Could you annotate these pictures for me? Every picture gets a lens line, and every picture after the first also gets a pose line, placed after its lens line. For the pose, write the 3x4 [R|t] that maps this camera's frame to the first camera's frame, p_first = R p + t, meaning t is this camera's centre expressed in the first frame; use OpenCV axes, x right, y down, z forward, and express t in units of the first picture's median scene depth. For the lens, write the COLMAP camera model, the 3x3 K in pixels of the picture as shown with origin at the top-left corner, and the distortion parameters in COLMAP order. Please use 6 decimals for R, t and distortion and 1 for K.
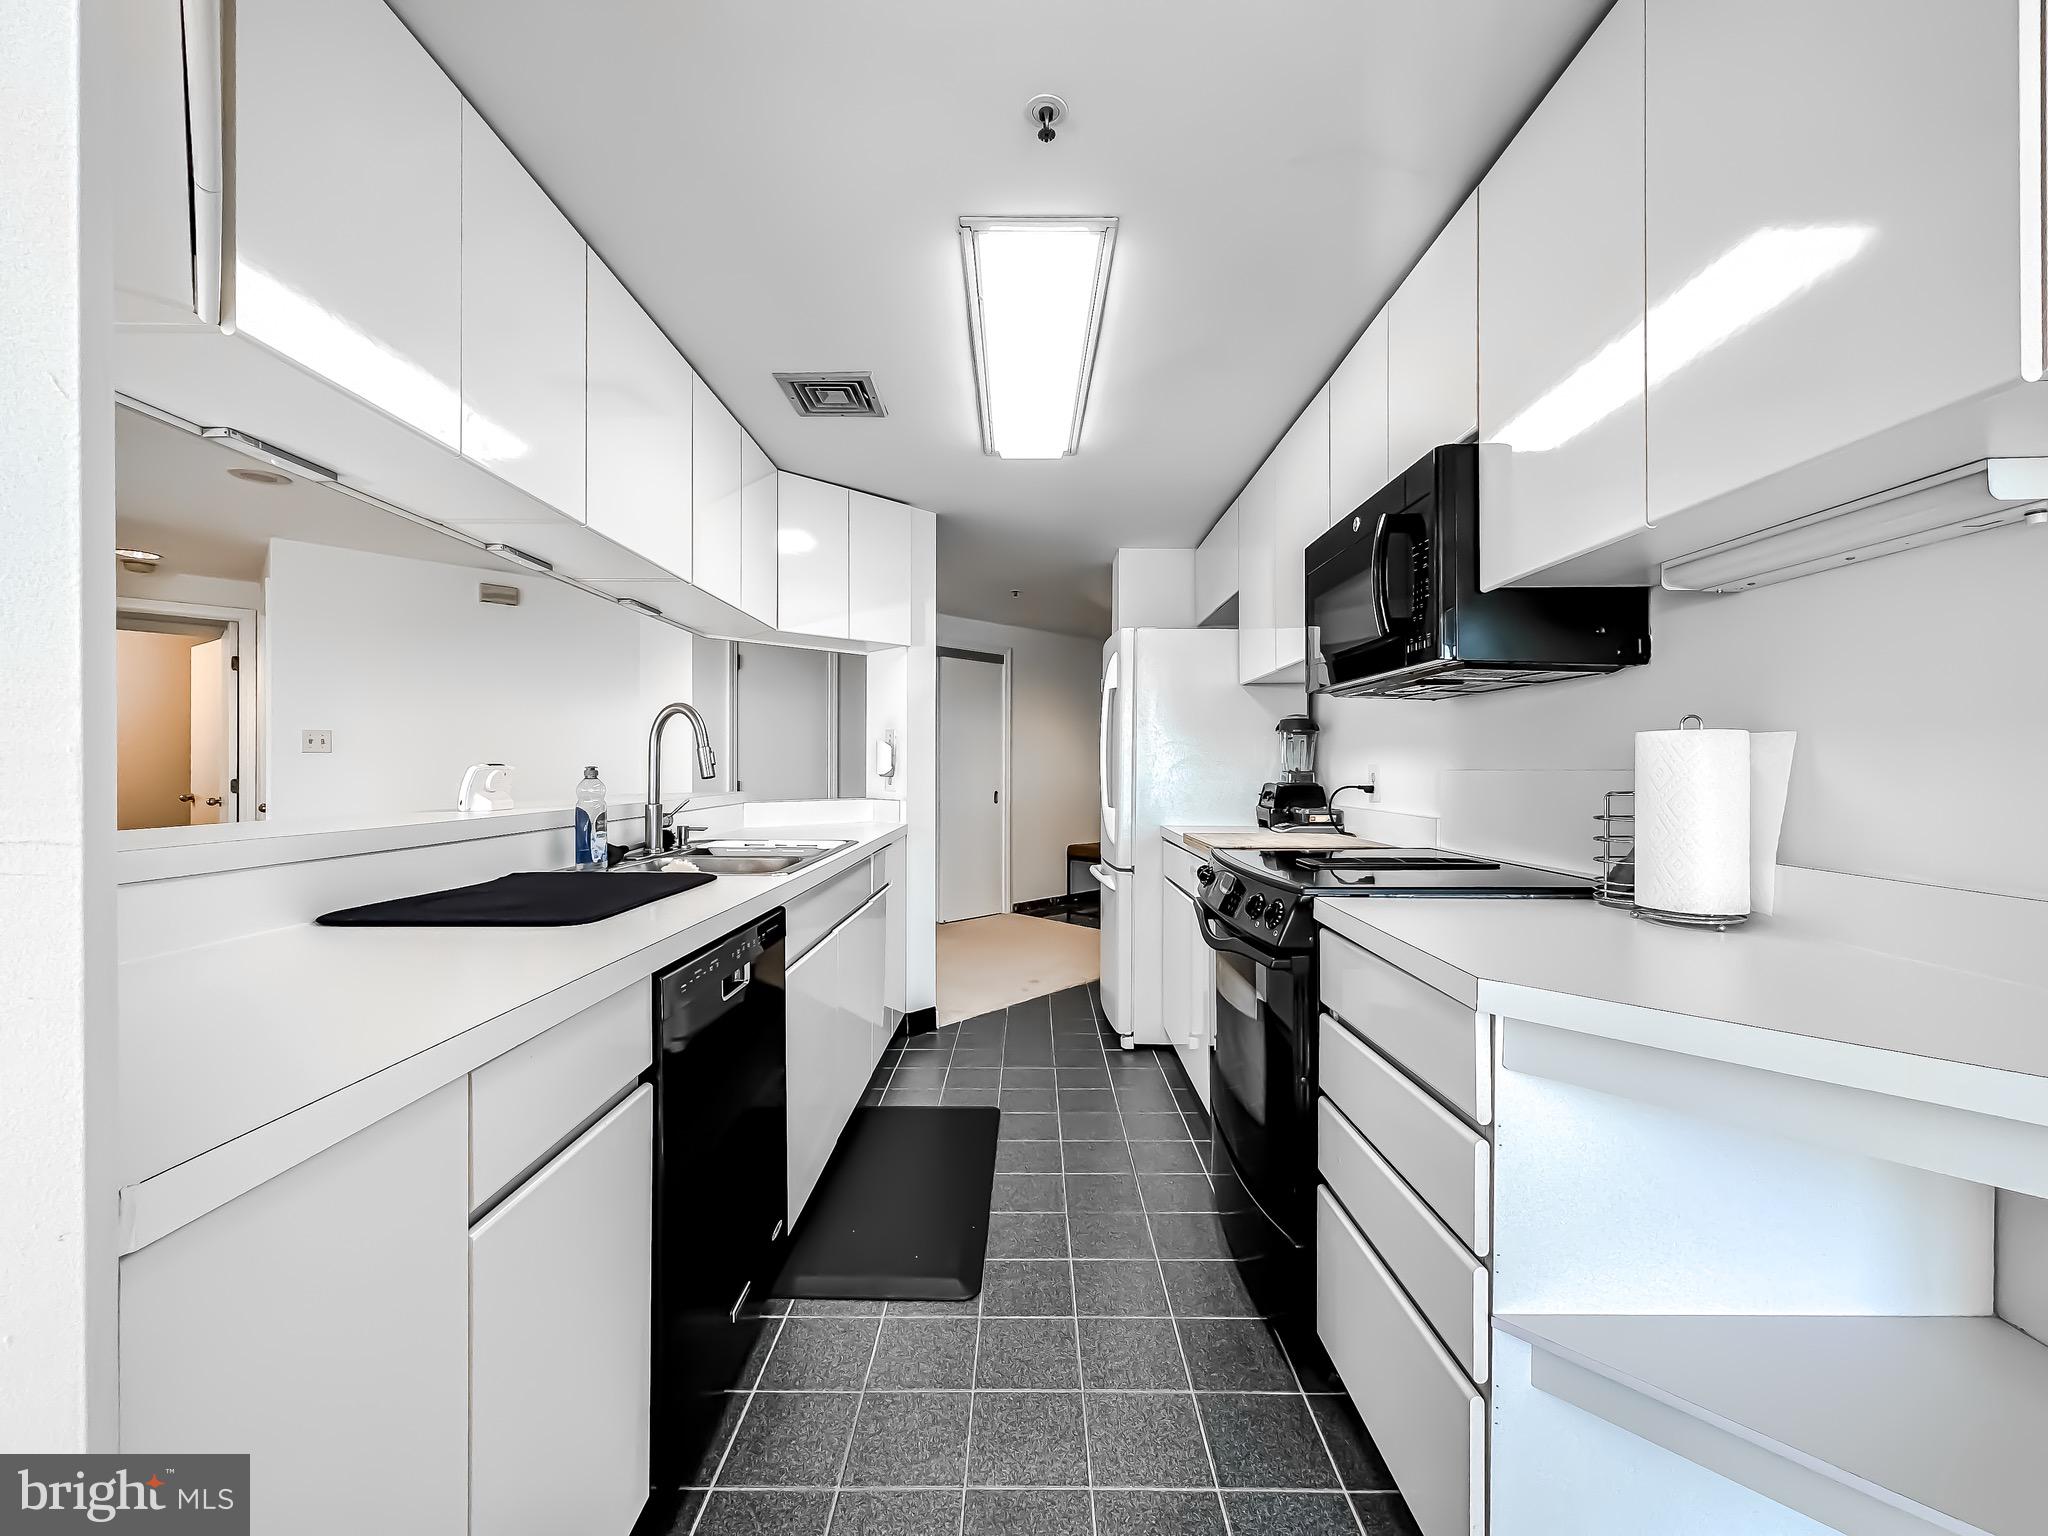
lens RADIAL K [[823.6, 0, 1024.0], [0, 823.6, 768.0], [0, 0, 1]] dist [-0.001465, 0.000150]
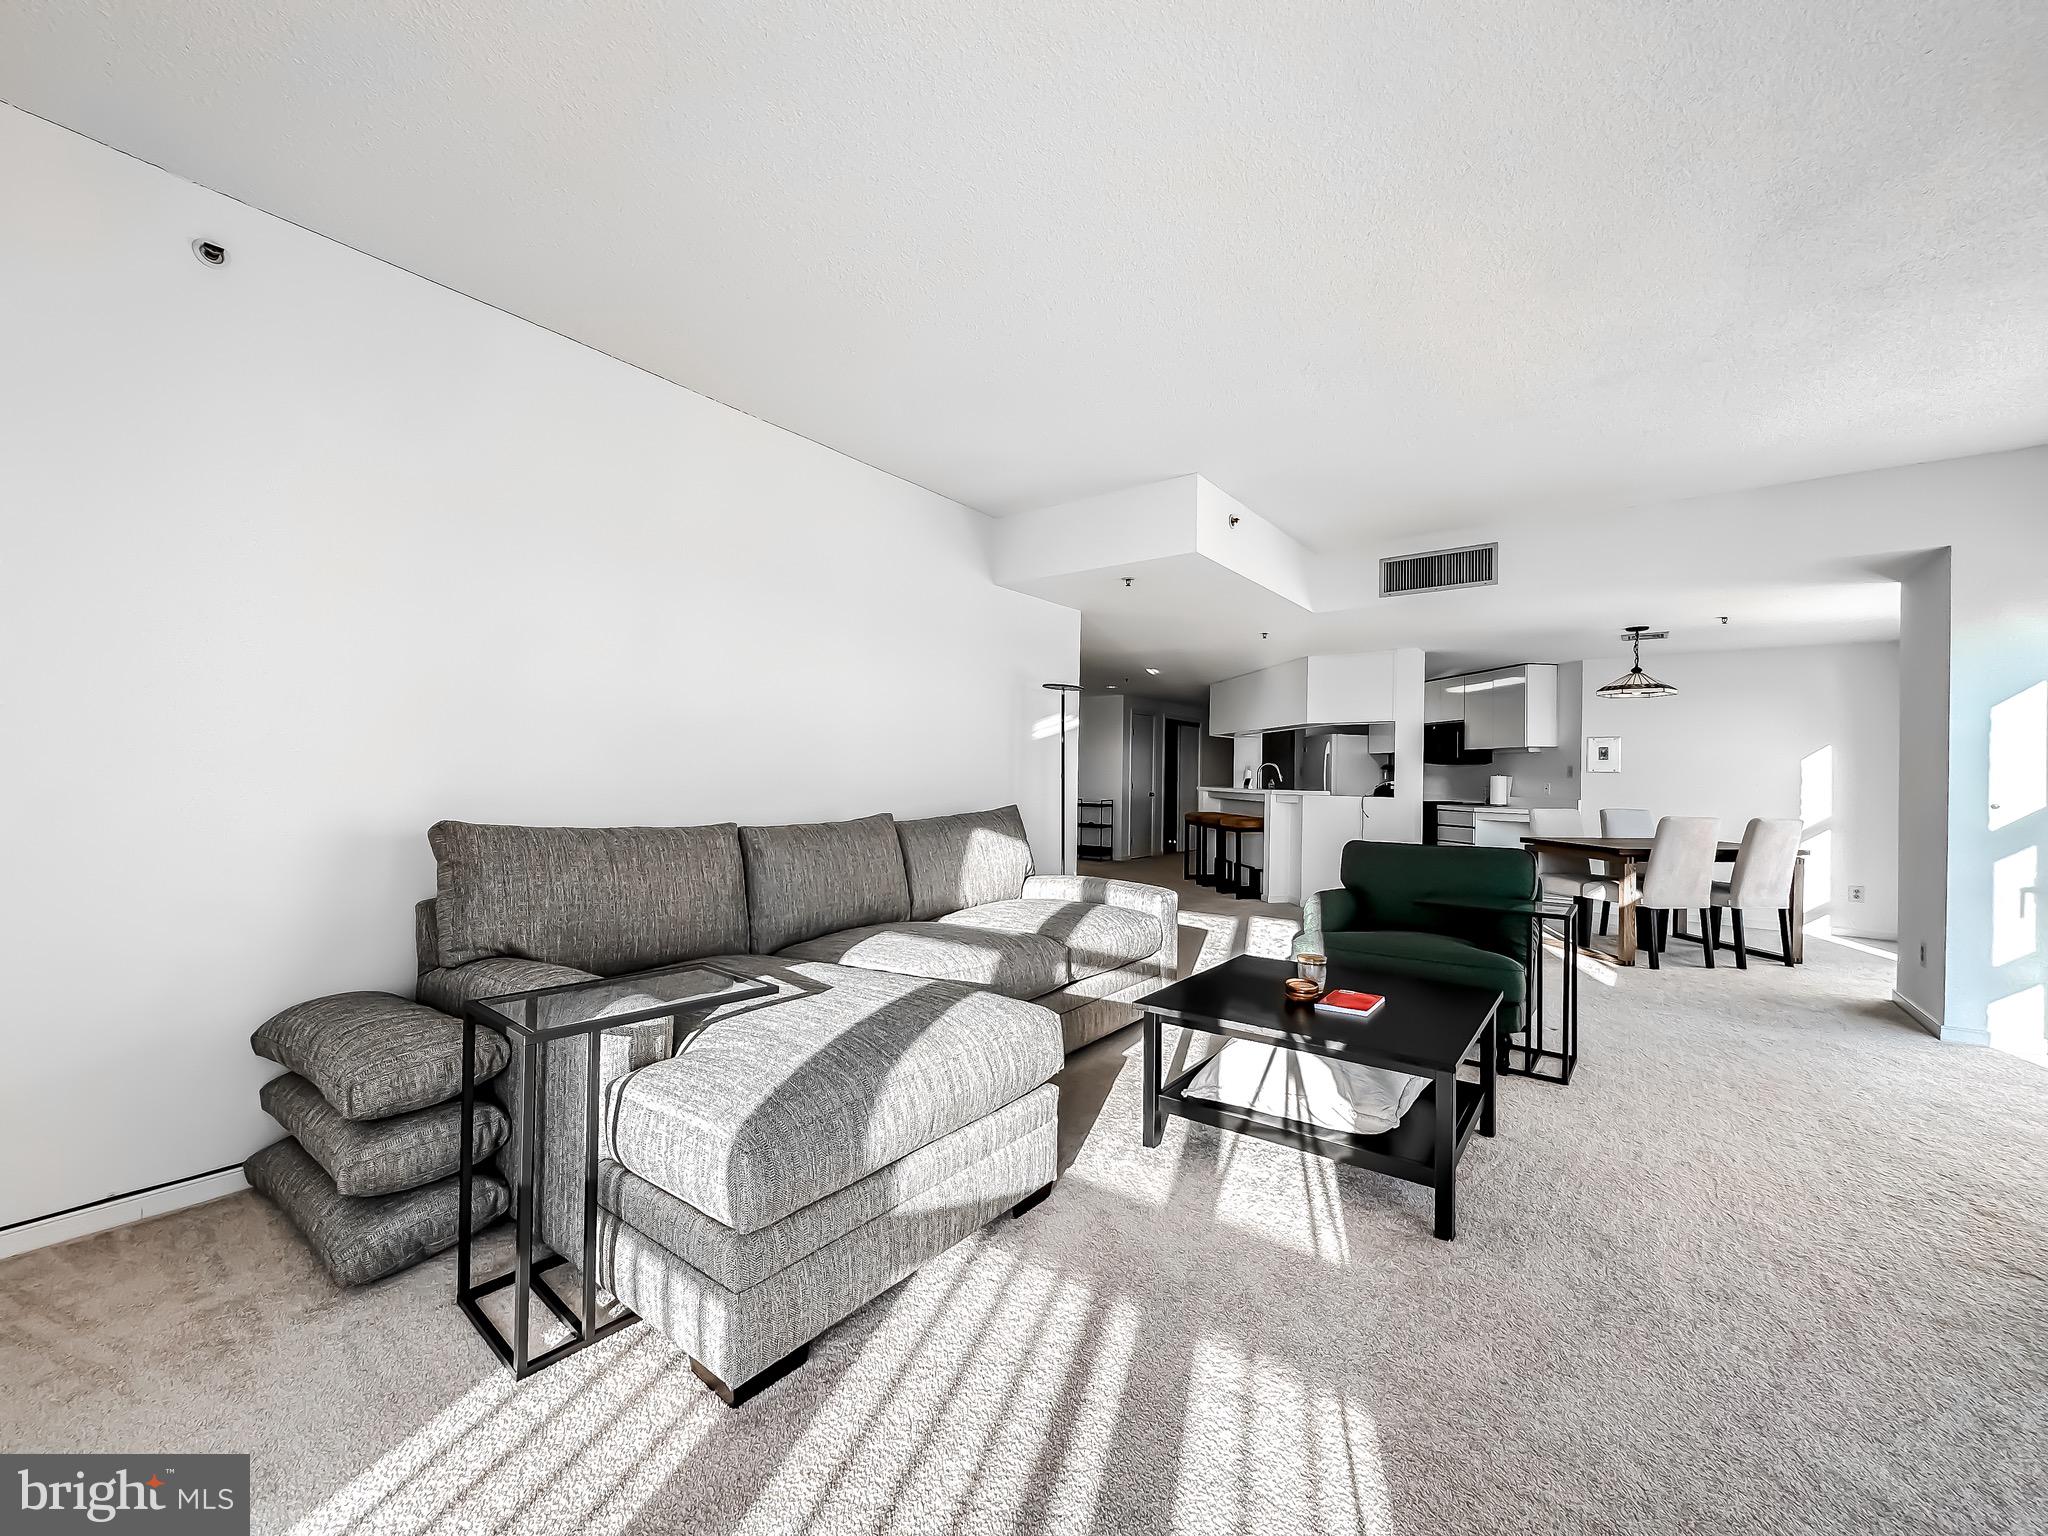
lens RADIAL K [[823.6, 0, 1024.0], [0, 823.6, 768.0], [0, 0, 1]] dist [-0.001465, 0.000150]
pose [[0.988853, 0.016900, 0.147936, -2.489356], [-0.015290, 0.999811, -0.012013, 0.014503], [-0.148111, 0.009617, 0.988924, -3.147435]]
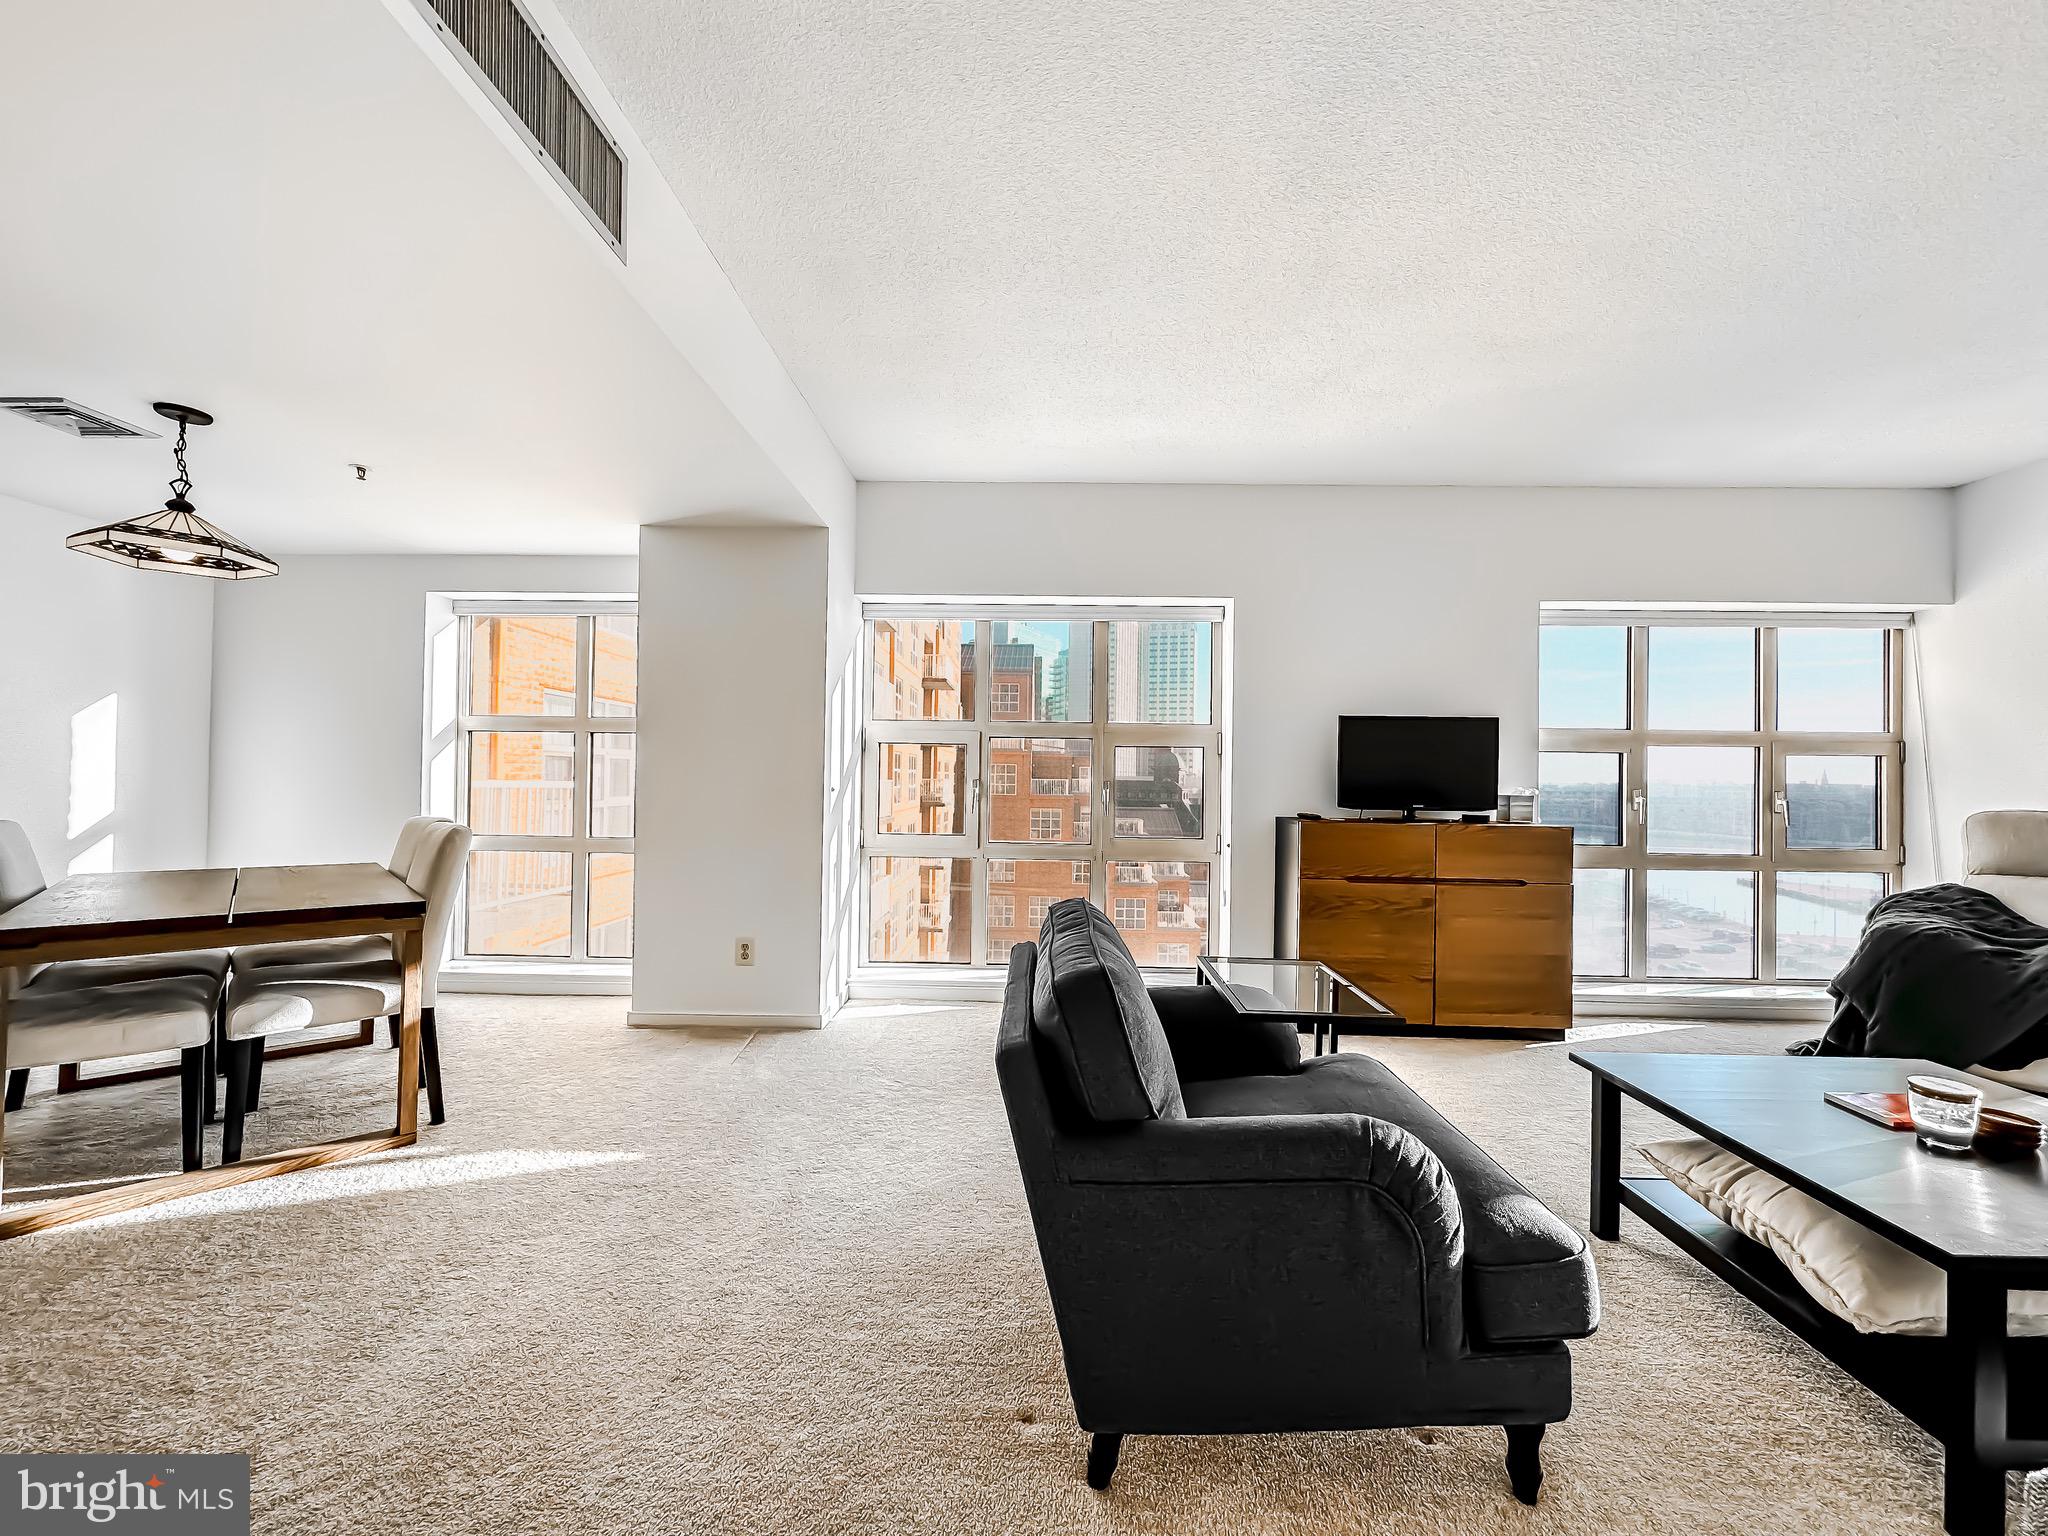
lens RADIAL K [[816.1, 0, 1029.6], [0, 816.1, 769.1], [0, 0, 1]] dist [-0.001766, 0.000130]
pose [[-0.694003, -0.001541, 0.719970, -1.752686], [-0.012616, 0.999870, -0.010021, 0.011708], [-0.719861, -0.016038, -0.693933, -0.592153]]
